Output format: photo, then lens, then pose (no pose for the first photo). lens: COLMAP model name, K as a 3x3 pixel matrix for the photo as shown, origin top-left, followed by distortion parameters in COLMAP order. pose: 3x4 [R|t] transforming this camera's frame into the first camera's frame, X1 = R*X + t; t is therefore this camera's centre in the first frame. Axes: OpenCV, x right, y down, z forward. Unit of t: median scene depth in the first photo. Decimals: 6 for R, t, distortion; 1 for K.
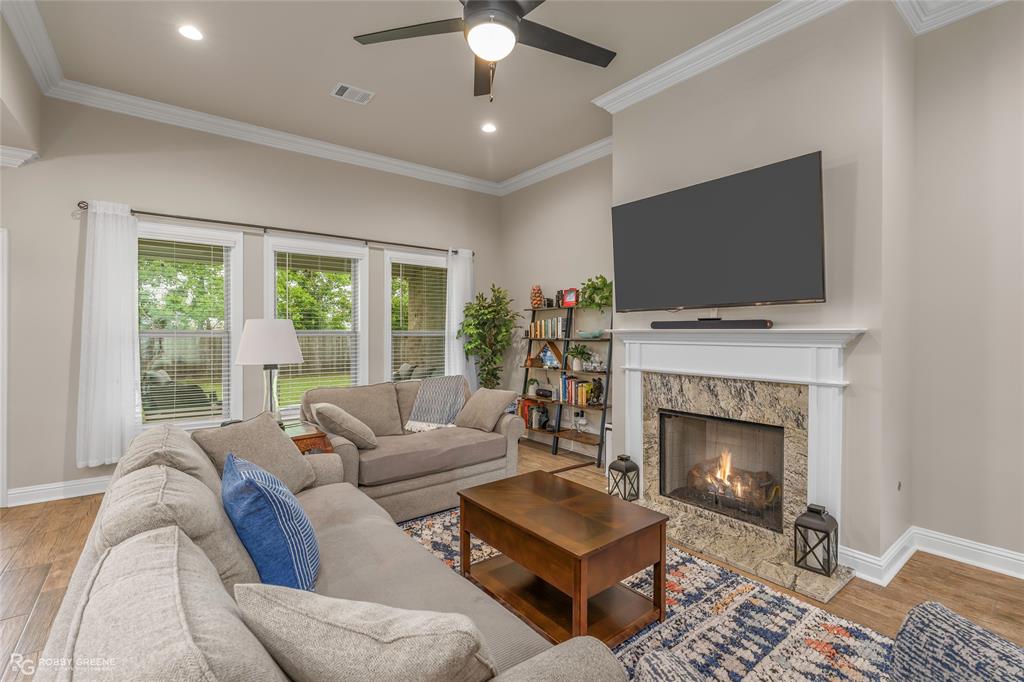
lens RADIAL K [[461.3, 0, 513.1], [0, 461.3, 335.6], [0, 0, 1]] dist [-0.002789, -0.001306]
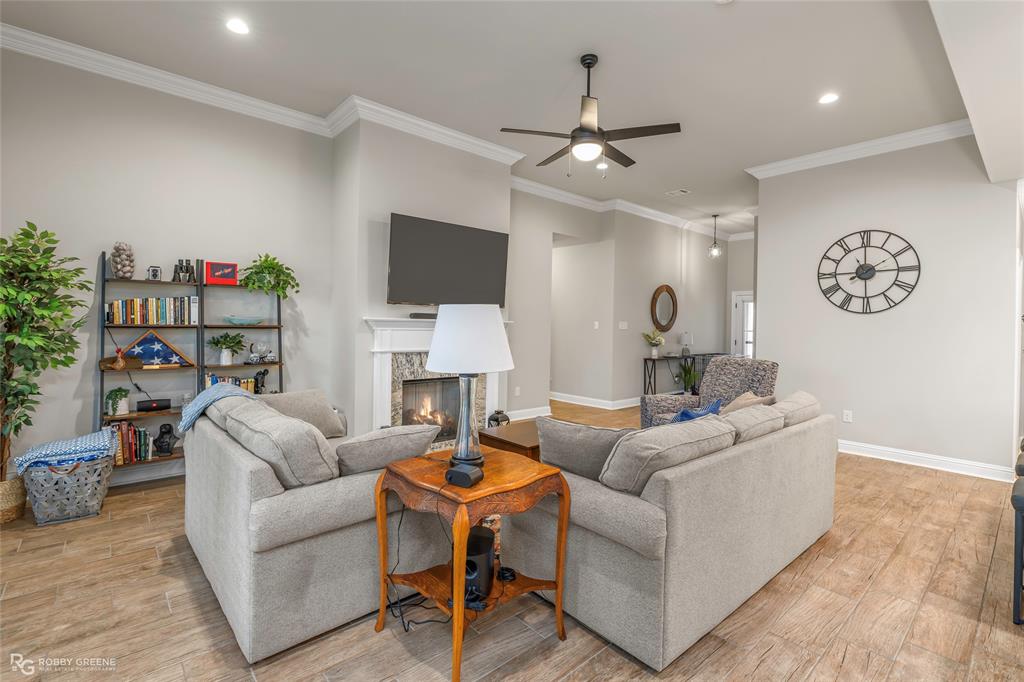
lens RADIAL K [[461.3, 0, 514.7], [0, 461.3, 319.7], [0, 0, 1]] dist [-0.002789, -0.001306]
pose [[-0.057100, 0.003790, 0.998361, -0.759716], [-0.013142, 0.999903, -0.004547, -0.007049], [-0.998282, -0.013380, -0.057044, 0.595352]]
